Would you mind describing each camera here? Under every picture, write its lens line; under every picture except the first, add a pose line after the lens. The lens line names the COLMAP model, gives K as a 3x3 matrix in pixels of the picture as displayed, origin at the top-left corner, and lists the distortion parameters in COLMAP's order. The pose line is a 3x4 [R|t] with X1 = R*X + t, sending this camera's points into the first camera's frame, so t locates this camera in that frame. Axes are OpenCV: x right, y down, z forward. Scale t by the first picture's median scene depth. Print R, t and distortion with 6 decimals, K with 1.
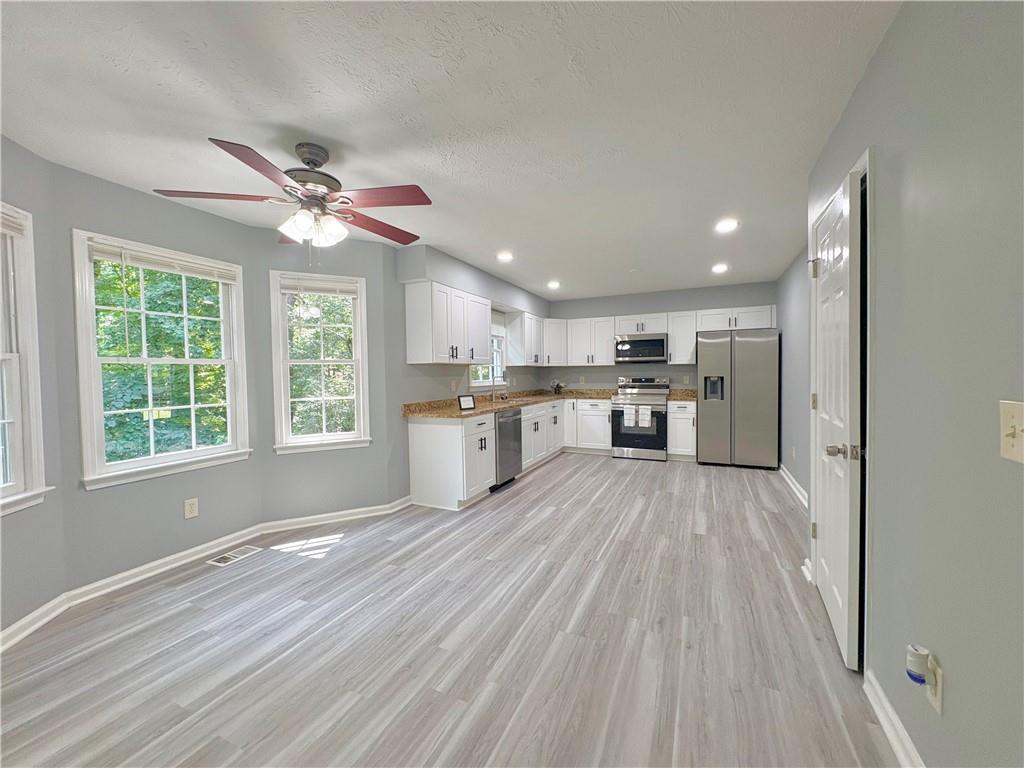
lens RADIAL K [[407.6, 0, 513.2], [0, 407.6, 386.2], [0, 0, 1]] dist [-0.001419, 0.000250]
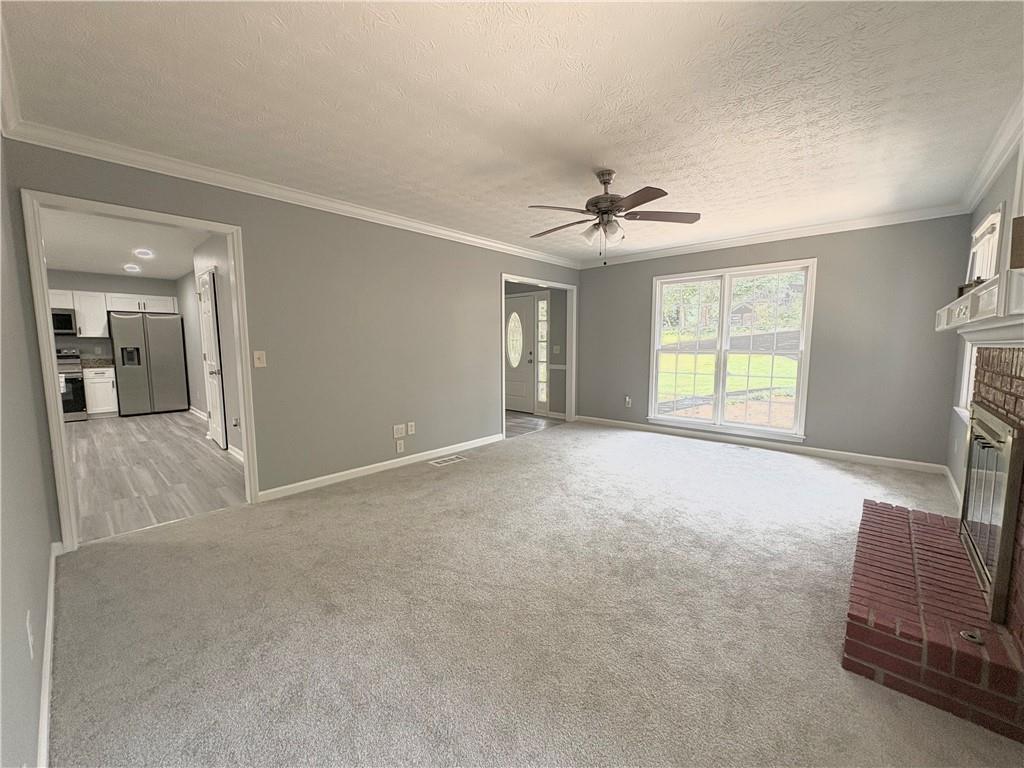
lens RADIAL K [[407.6, 0, 508.1], [0, 407.6, 383.7], [0, 0, 1]] dist [-0.001419, 0.000250]
pose [[0.307988, -0.083339, 0.947733, -0.517469], [0.028802, 0.996516, 0.078269, 0.033293], [-0.950954, 0.003191, 0.309316, -0.751461]]
